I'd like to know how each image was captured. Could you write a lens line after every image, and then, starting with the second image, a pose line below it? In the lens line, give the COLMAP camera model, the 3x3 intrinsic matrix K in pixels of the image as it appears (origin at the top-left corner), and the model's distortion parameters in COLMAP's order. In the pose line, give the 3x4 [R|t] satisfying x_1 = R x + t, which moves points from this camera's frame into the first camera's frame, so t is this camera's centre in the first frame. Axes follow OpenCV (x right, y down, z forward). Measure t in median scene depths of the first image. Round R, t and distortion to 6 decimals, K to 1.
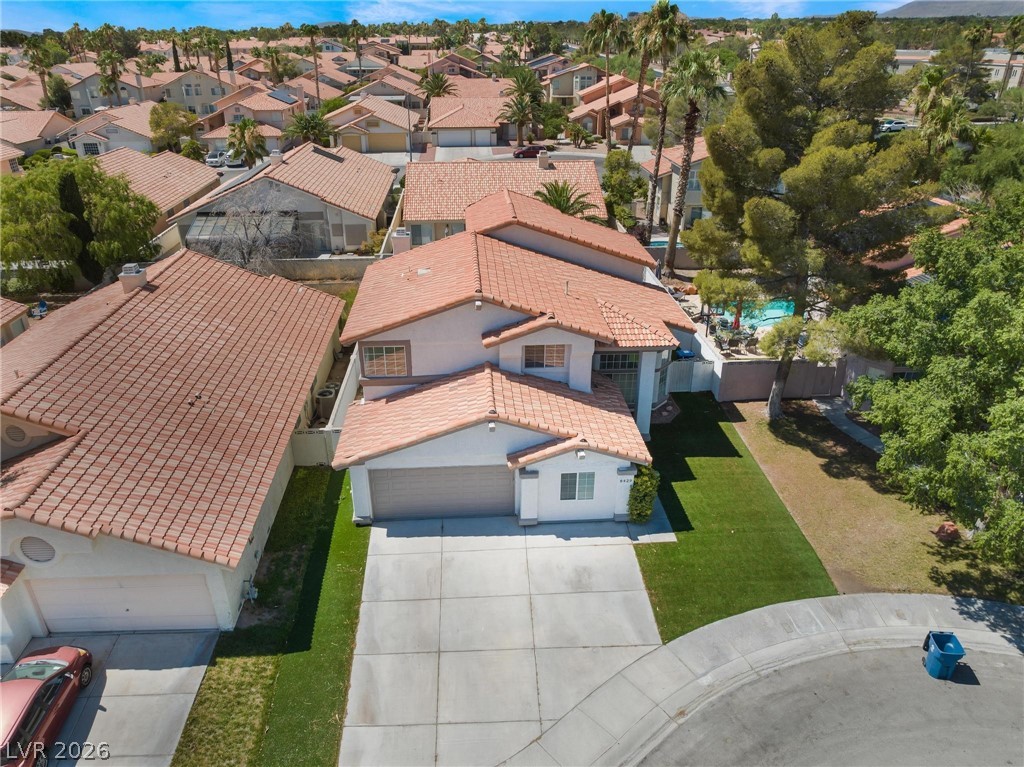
lens RADIAL K [[720.0, 0, 512.0], [0, 720.0, 383.5], [0, 0, 1]] dist [-0.039752, 0.004913]
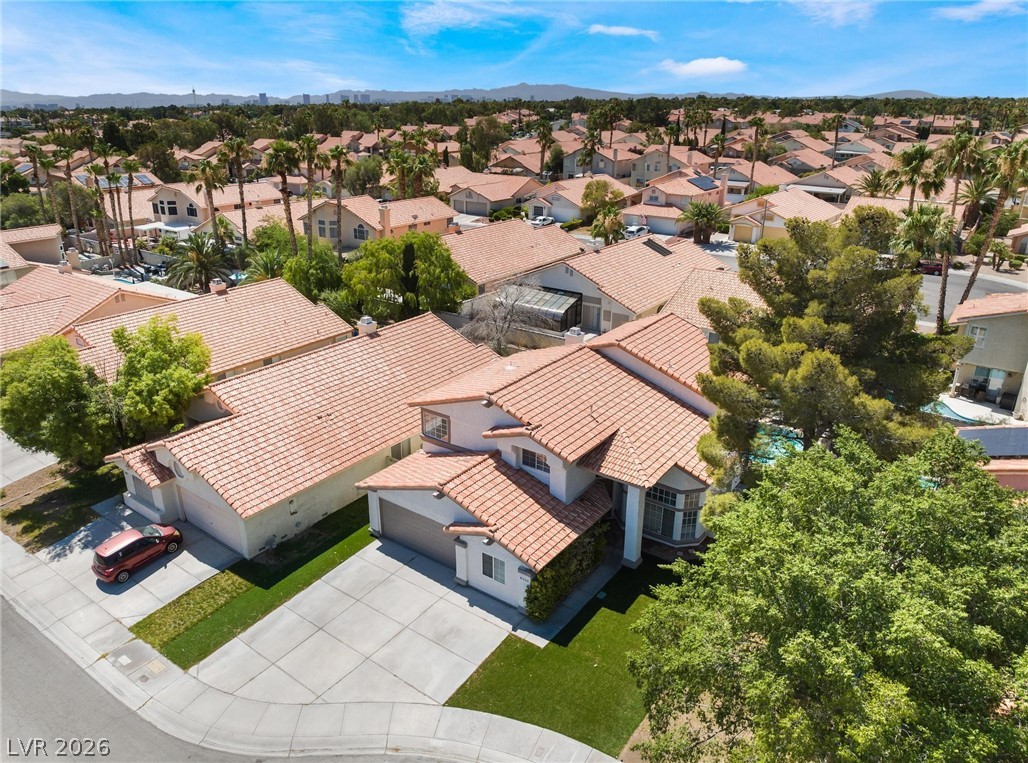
lens RADIAL K [[724.5, 0, 514.0], [0, 724.5, 381.5], [0, 0, 1]] dist [-0.021898, -0.037435]
pose [[0.772717, 0.236373, -0.589098, 0.757747], [-0.285367, 0.958364, 0.010226, -0.179092], [0.566987, 0.160207, 0.807997, -0.010178]]
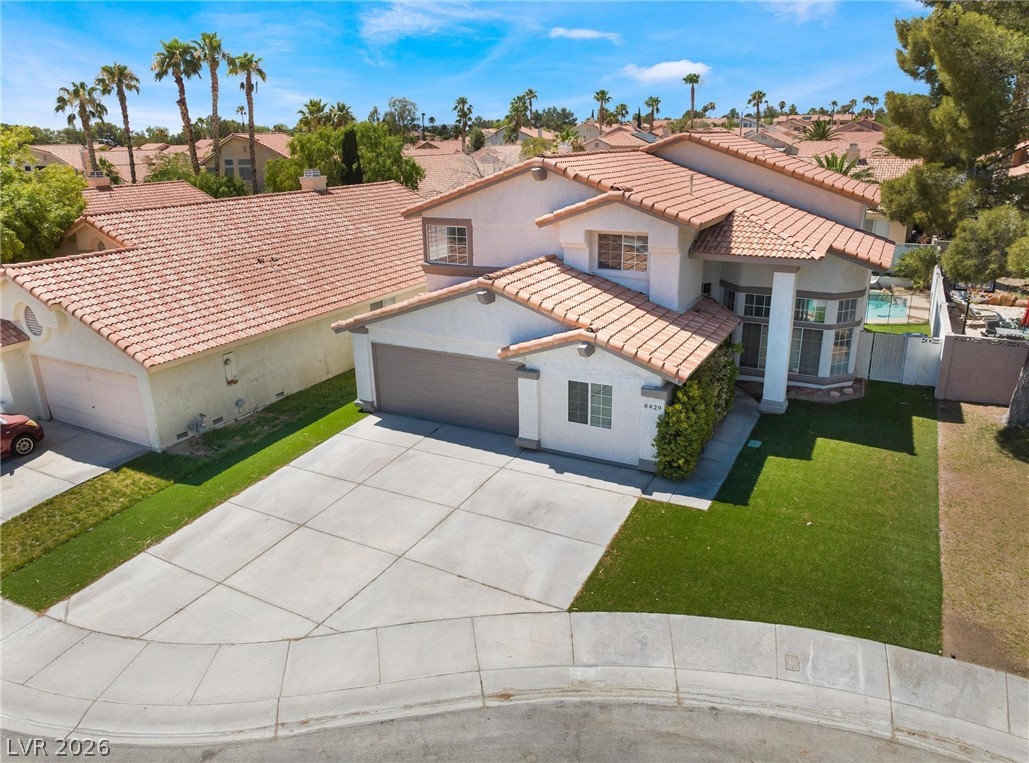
lens RADIAL K [[730.4, 0, 514.5], [0, 730.4, 381.5], [0, 0, 1]] dist [-0.038426, 0.002241]
pose [[0.851495, 0.153066, -0.501525, 0.390021], [-0.213372, 0.974823, -0.064748, 0.184273], [0.478988, 0.162144, 0.862717, 0.329257]]
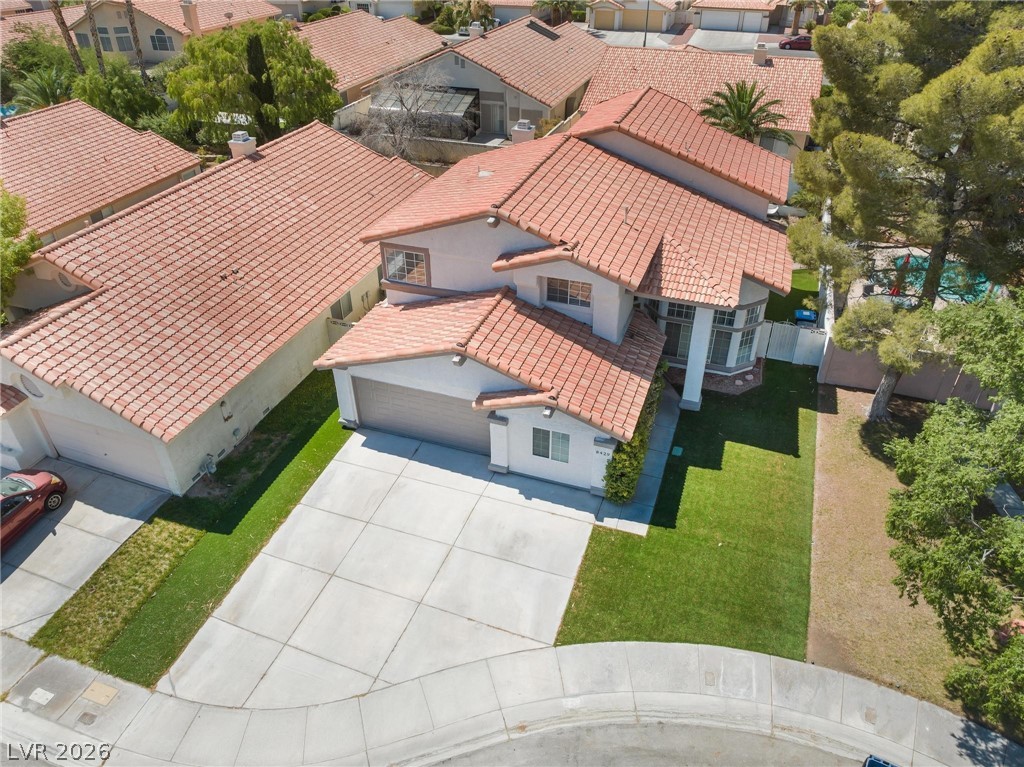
lens RADIAL K [[720.0, 0, 512.0], [0, 720.0, 383.5], [0, 0, 1]] dist [-0.039752, 0.004913]
pose [[0.916581, 0.221751, -0.332726, 0.325231], [-0.169263, 0.969073, 0.179579, -0.081663], [0.362257, -0.108280, 0.925767, 0.170375]]
